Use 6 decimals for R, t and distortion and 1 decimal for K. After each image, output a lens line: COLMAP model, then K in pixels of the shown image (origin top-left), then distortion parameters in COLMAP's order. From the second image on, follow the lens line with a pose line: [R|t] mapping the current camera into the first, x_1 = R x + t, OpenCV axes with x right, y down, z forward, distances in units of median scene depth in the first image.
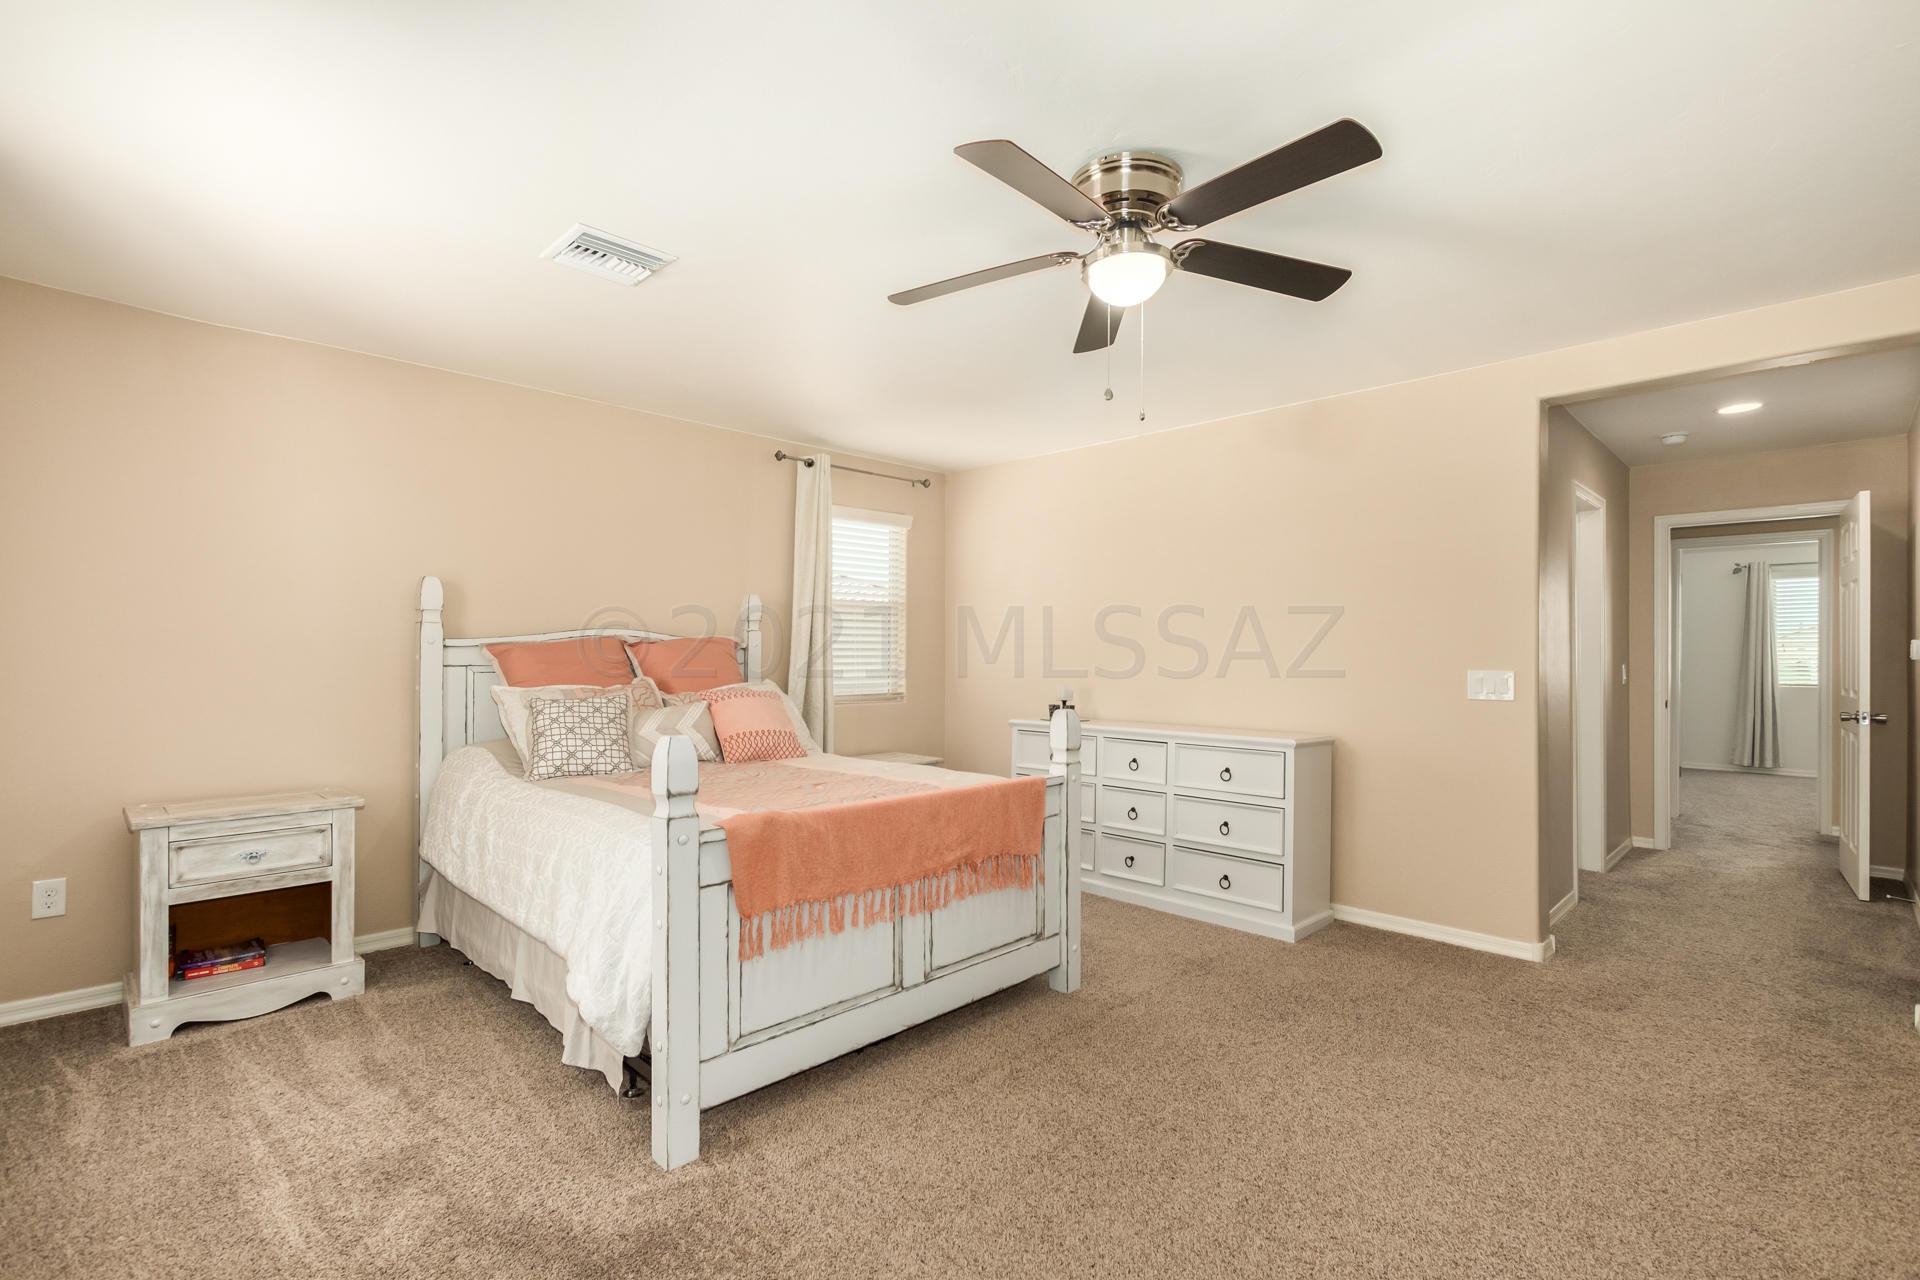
lens RADIAL K [[884.2, 0, 946.7], [0, 884.2, 651.3], [0, 0, 1]] dist [0.003429, -0.001998]
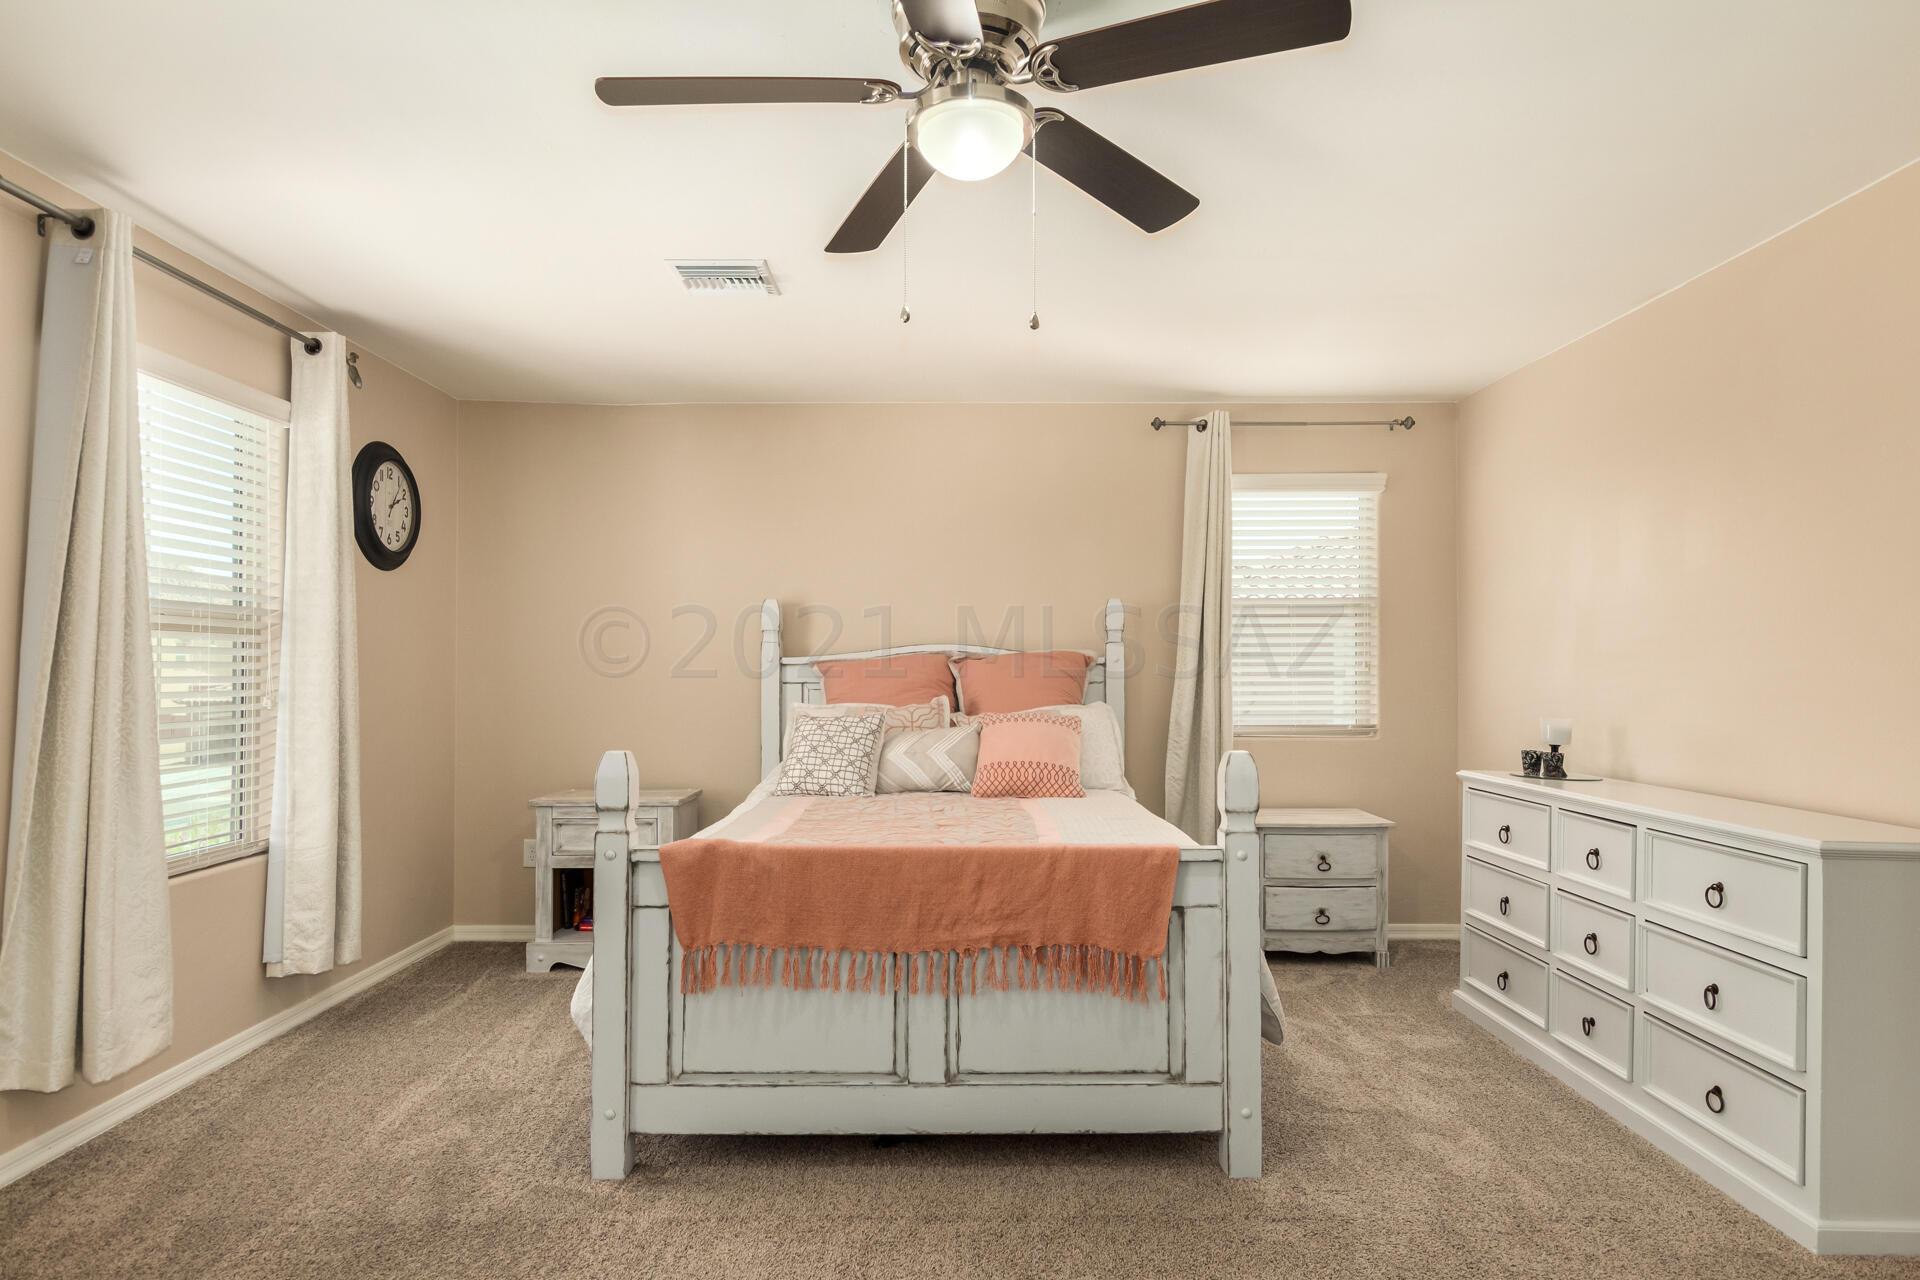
lens RADIAL K [[1076.4, 0, 946.1], [0, 1076.4, 656.2], [0, 0, 1]] dist [0.007333, -0.001911]
pose [[0.703991, -0.013399, -0.710082, 0.532844], [0.005417, 0.999894, -0.013496, 0.003165], [0.710188, 0.005655, 0.703989, 0.255465]]
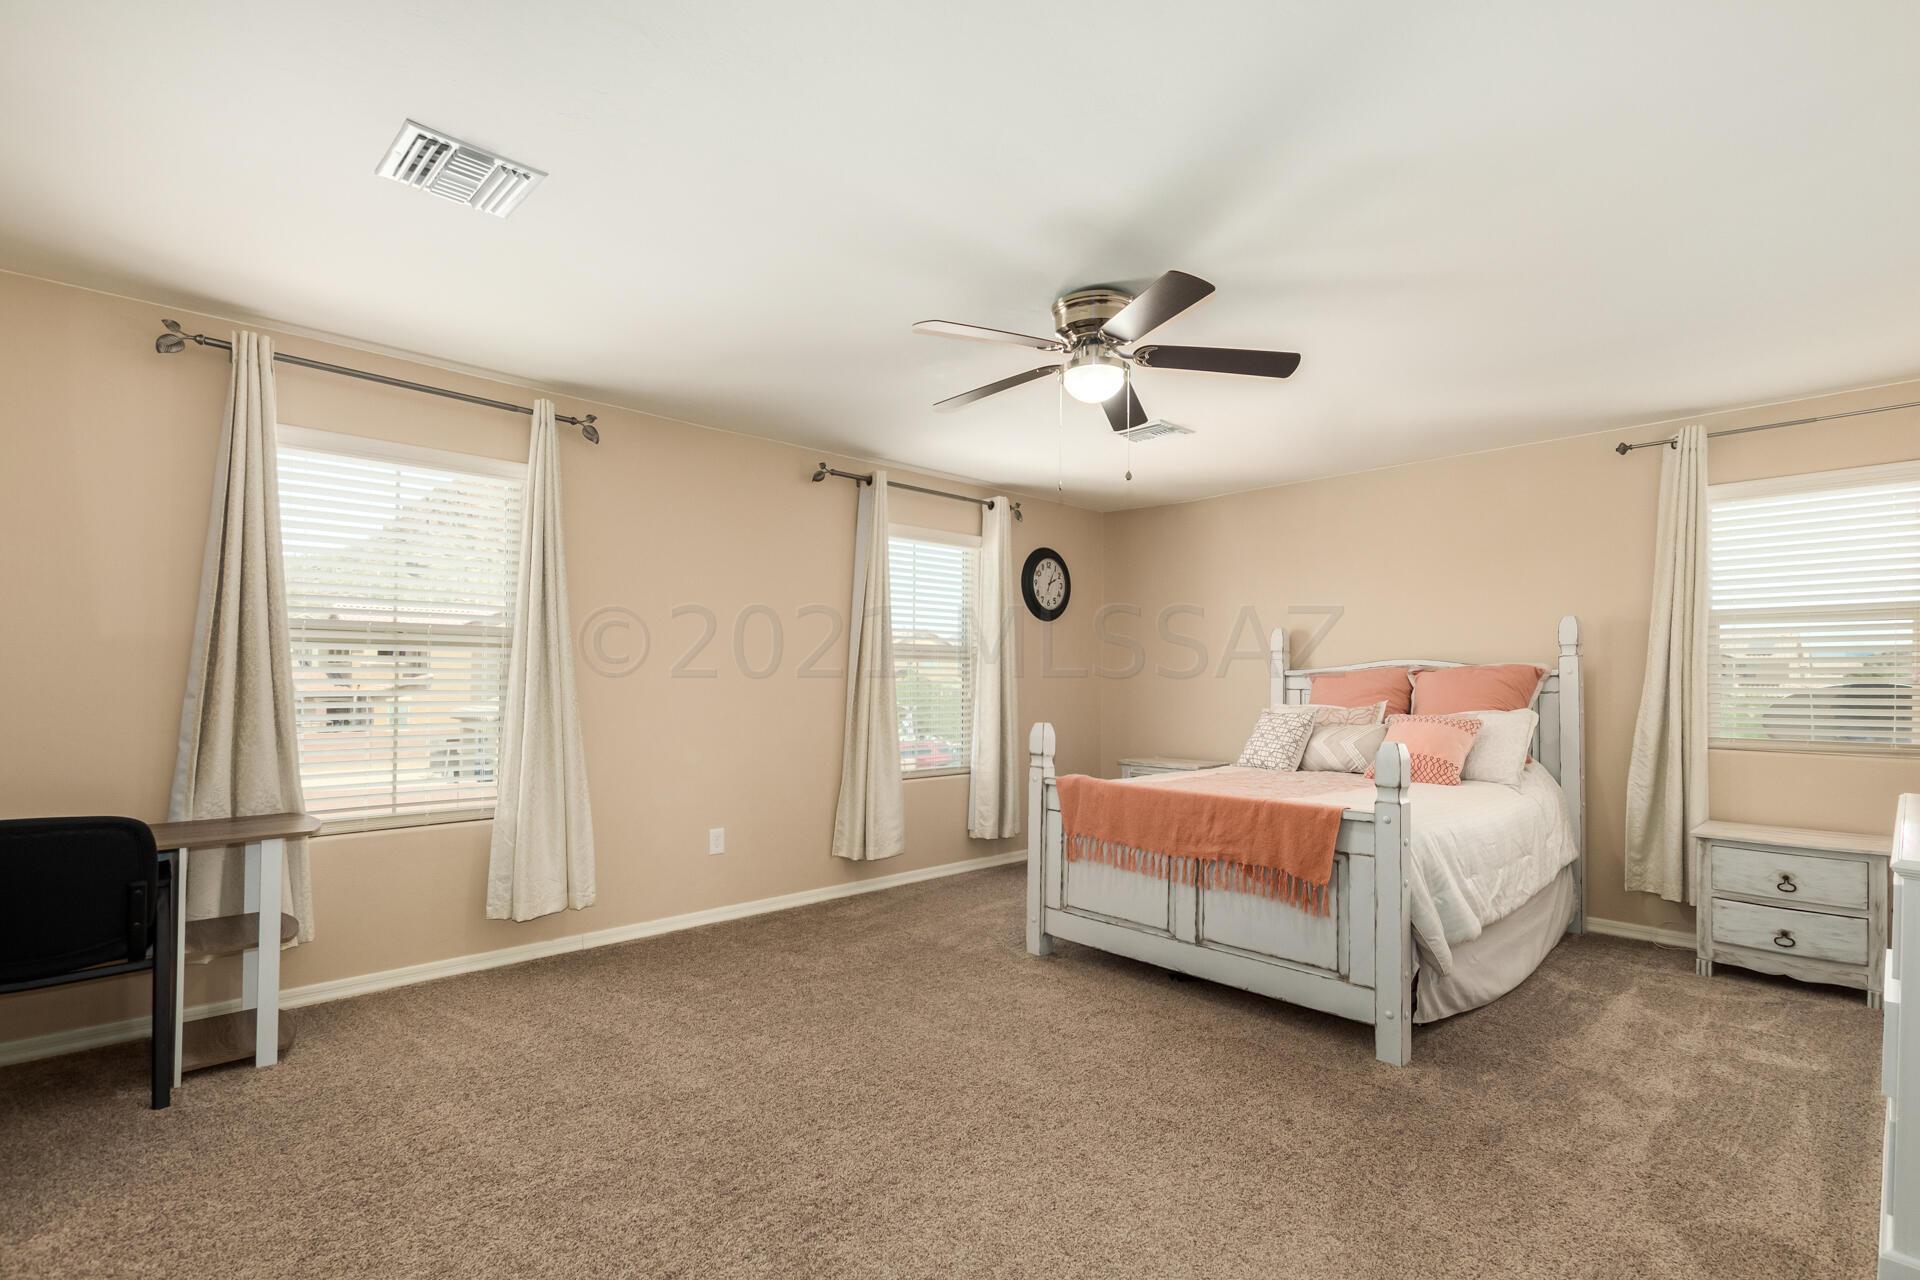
lens RADIAL K [[884.2, 0, 967.0], [0, 884.2, 667.2], [0, 0, 1]] dist [0.003429, -0.001998]
pose [[-0.031183, -0.017820, -0.999355, 0.982175], [-0.002221, 0.999840, -0.017759, 0.007726], [0.999511, 0.001666, -0.031217, 0.575426]]
